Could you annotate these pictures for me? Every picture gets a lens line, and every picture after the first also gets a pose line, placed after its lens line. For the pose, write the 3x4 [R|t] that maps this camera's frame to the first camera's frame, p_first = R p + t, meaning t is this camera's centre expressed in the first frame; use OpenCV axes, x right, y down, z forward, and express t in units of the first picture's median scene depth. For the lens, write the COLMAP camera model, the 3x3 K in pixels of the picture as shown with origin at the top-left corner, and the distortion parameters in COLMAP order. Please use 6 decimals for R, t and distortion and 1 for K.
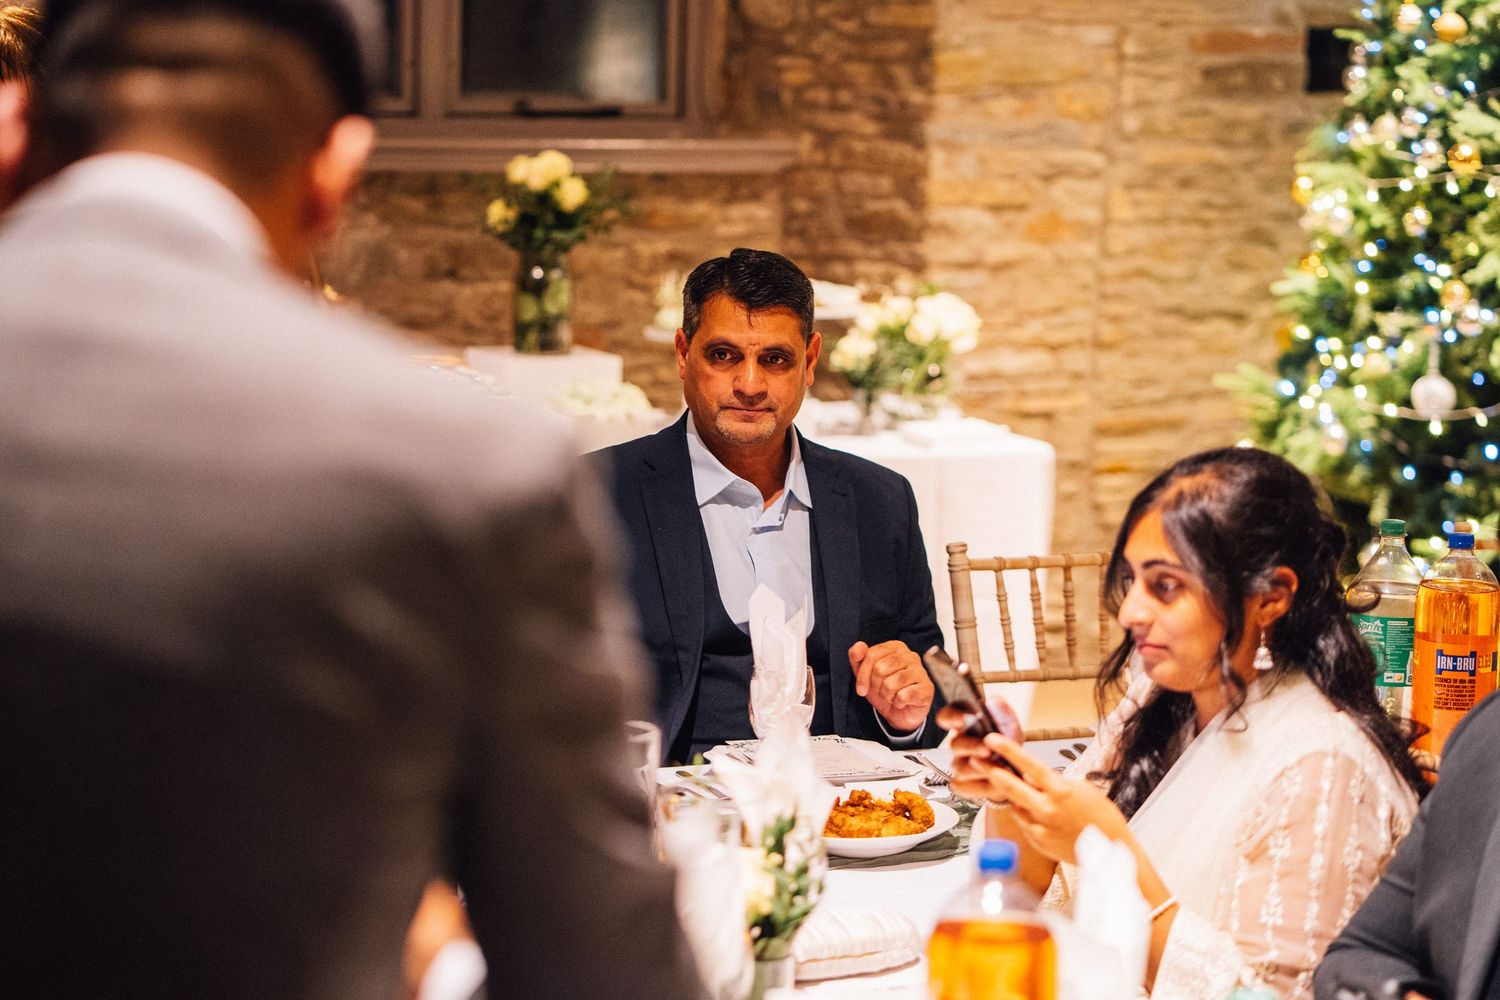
lens RADIAL K [[3576.8, 0, 703.3], [0, 3576.8, 500.5], [0, 0, 1]] dist [0.068382, -1.497380]
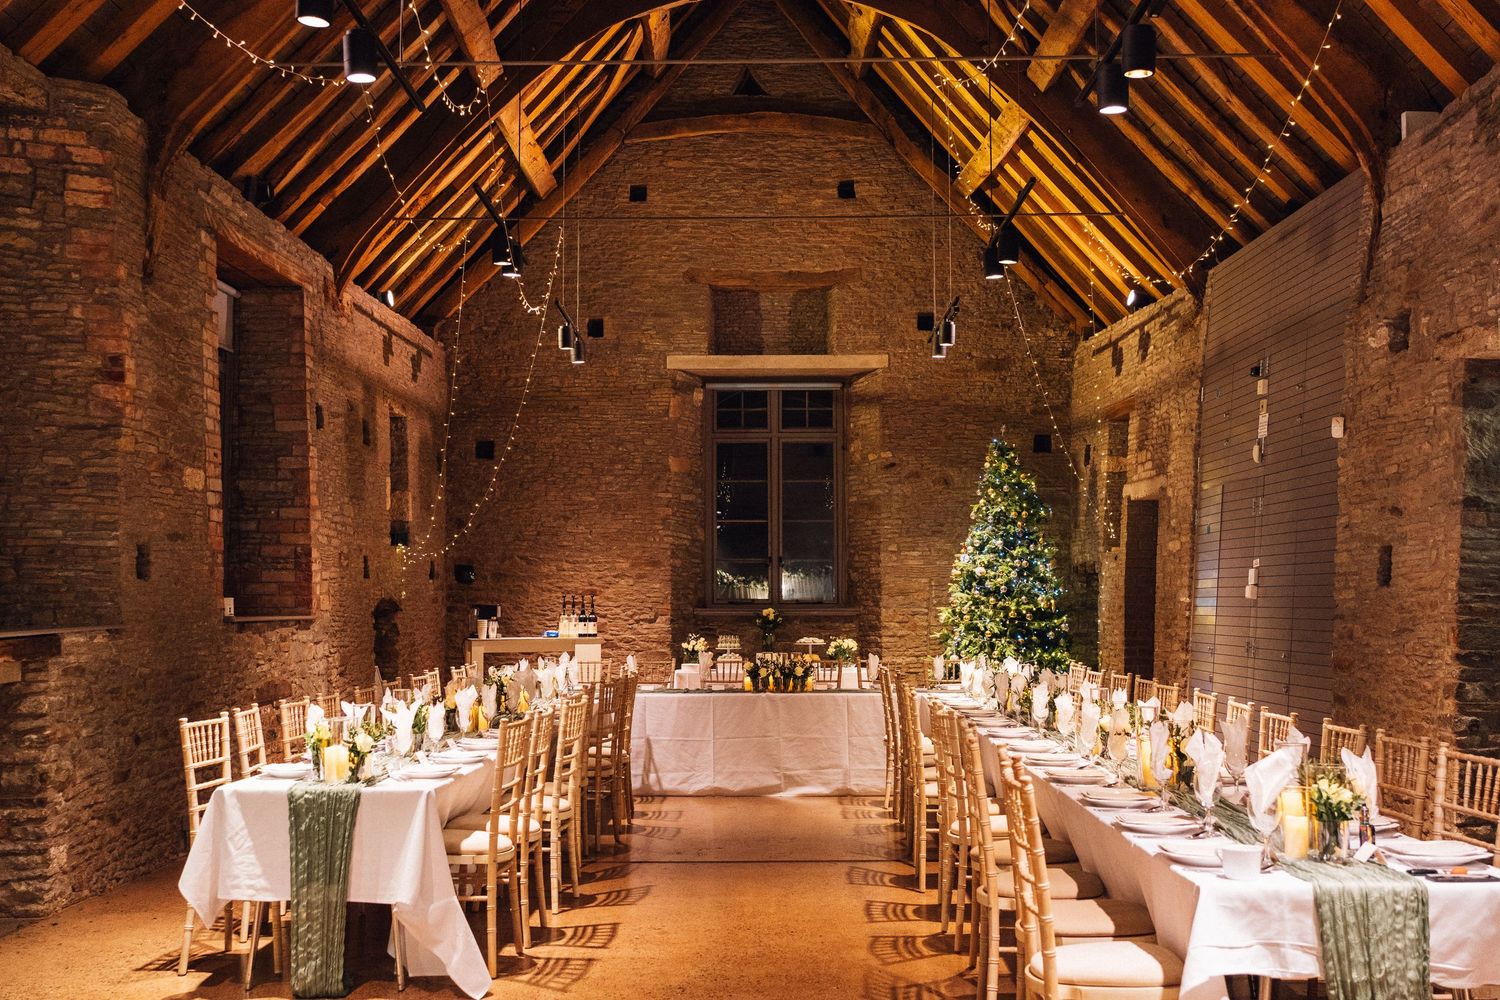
lens RADIAL K [[1565.9, 0, 747.2], [0, 1565.9, 490.0], [0, 0, 1]] dist [-0.000488, 0.017069]
pose [[0.911396, -0.056497, -0.407634, 0.670381], [-0.034137, 0.976739, -0.211698, 0.159420], [0.410112, 0.206856, 0.888267, -0.721925]]
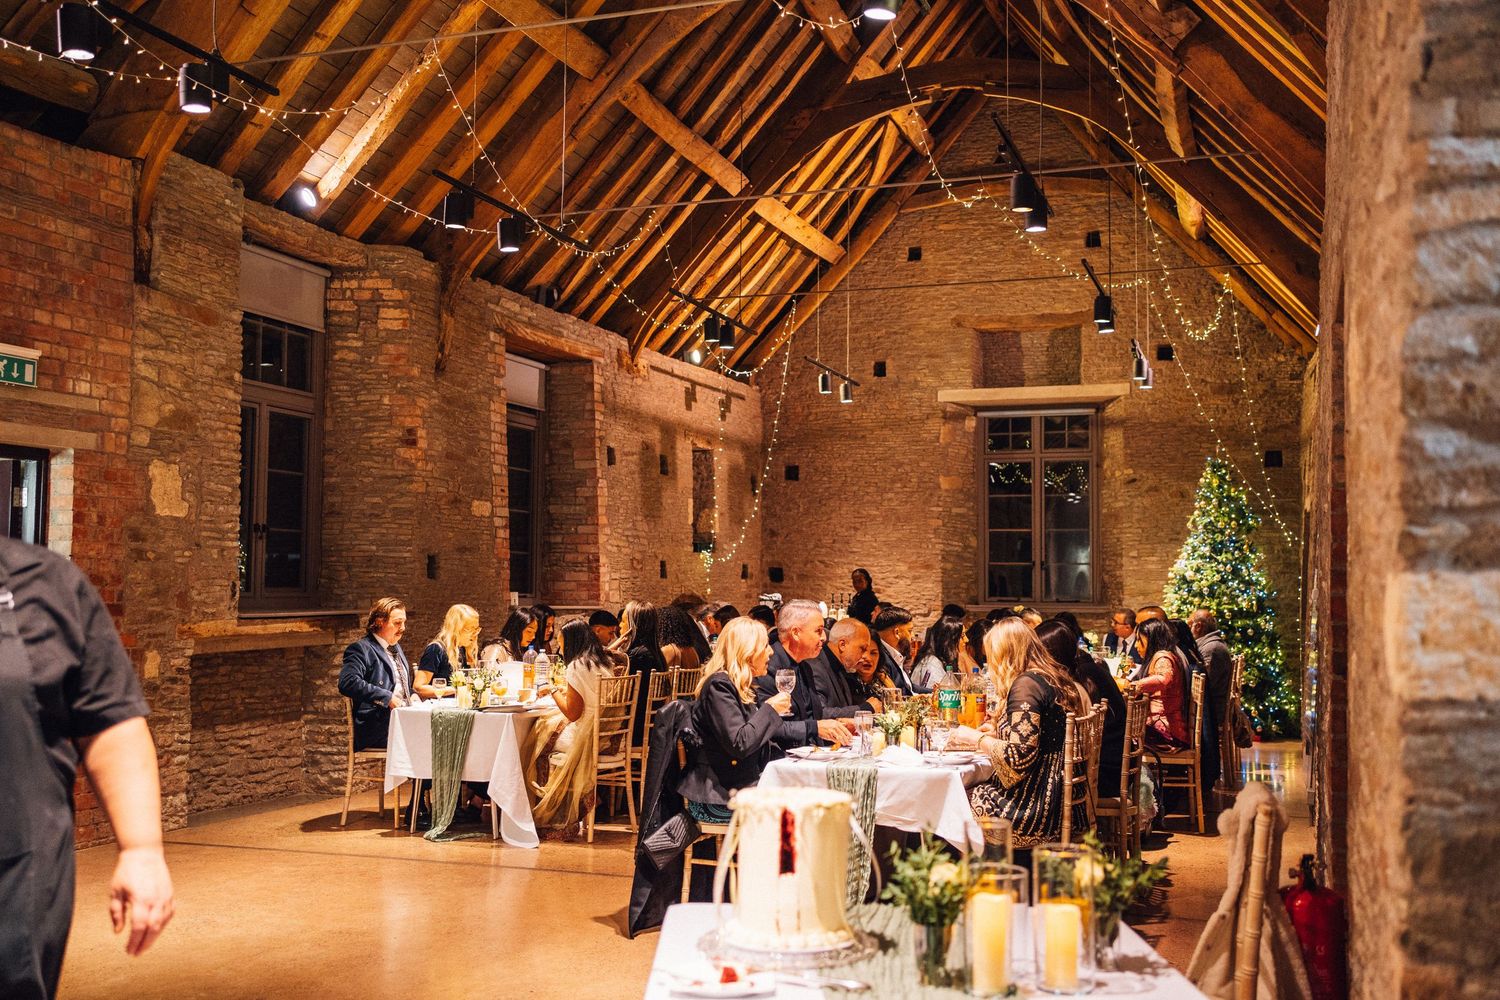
lens RADIAL K [[1526.6, 0, 750.0], [0, 1526.6, 500.0], [0, 0, 1]] dist [-0.033284, 0.182378]
pose [[0.728786, -0.062931, -0.681843, 1.086547], [-0.088563, 0.978741, -0.184994, 0.181742], [0.678990, 0.195208, 0.707719, -0.802635]]
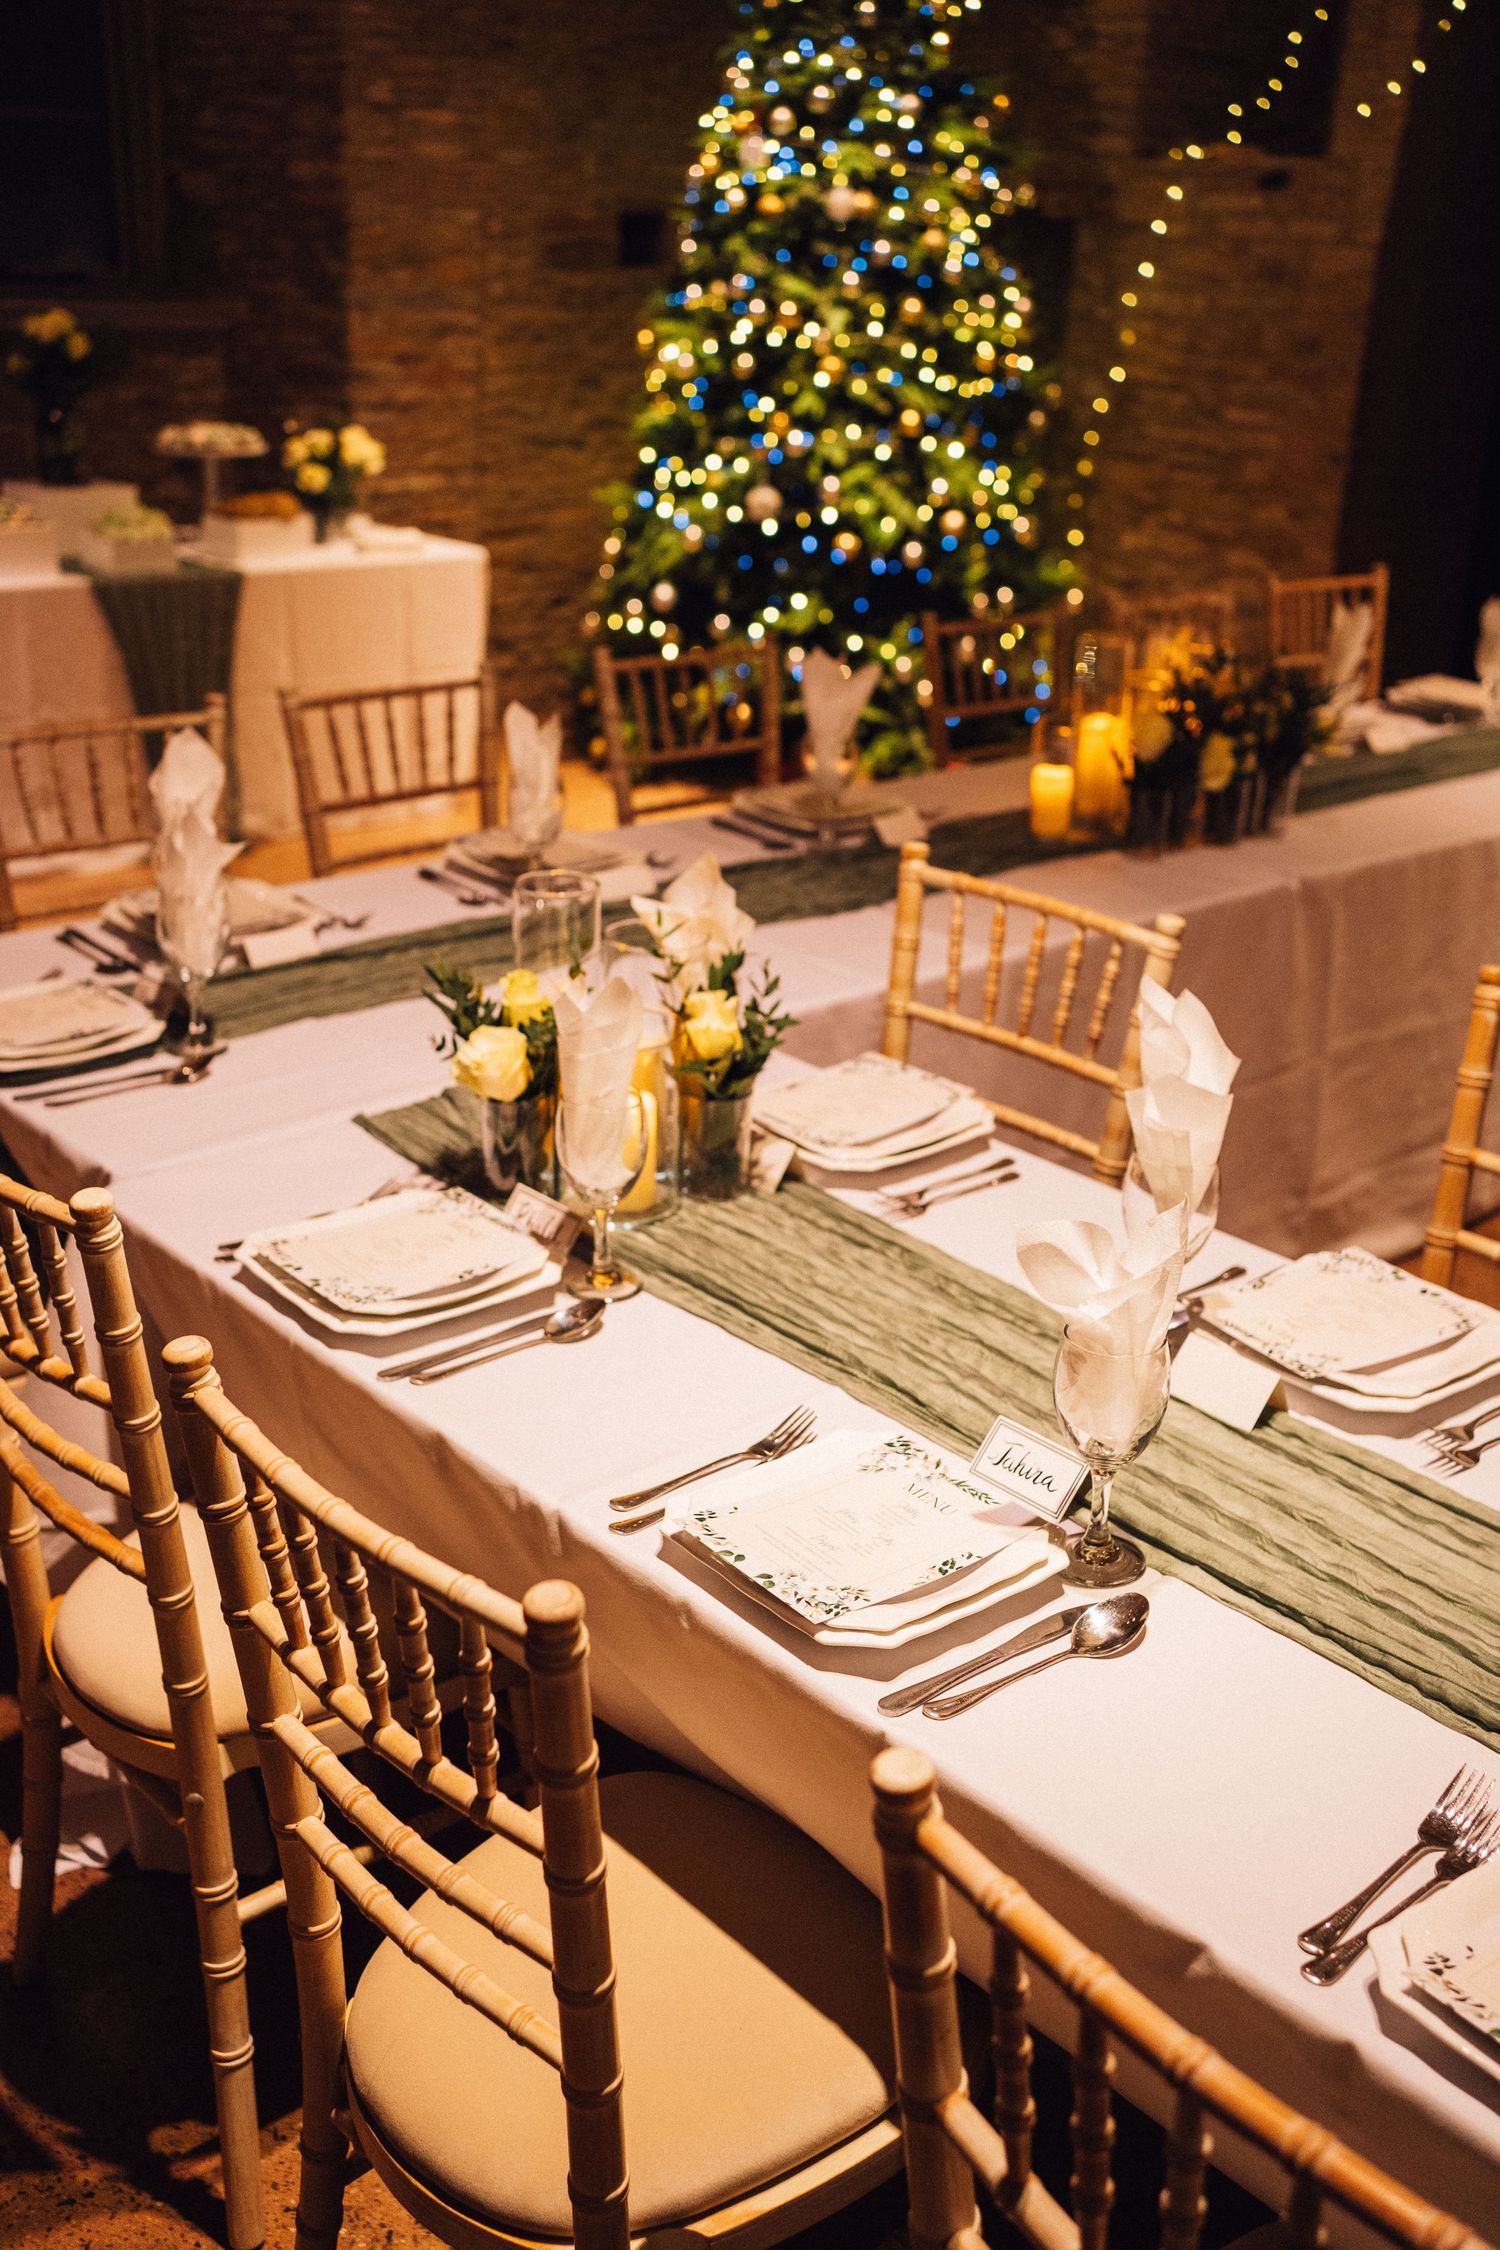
lens RADIAL K [[2289.9, 0, 750.0], [0, 2289.9, 1125.0], [0, 0, 1]] dist [-0.033284, 0.182378]
pose [[0.954268, -0.103159, 0.280590, -0.057852], [0.034229, 0.970107, 0.240251, -0.007701], [-0.296986, -0.219659, 0.929273, 0.136409]]
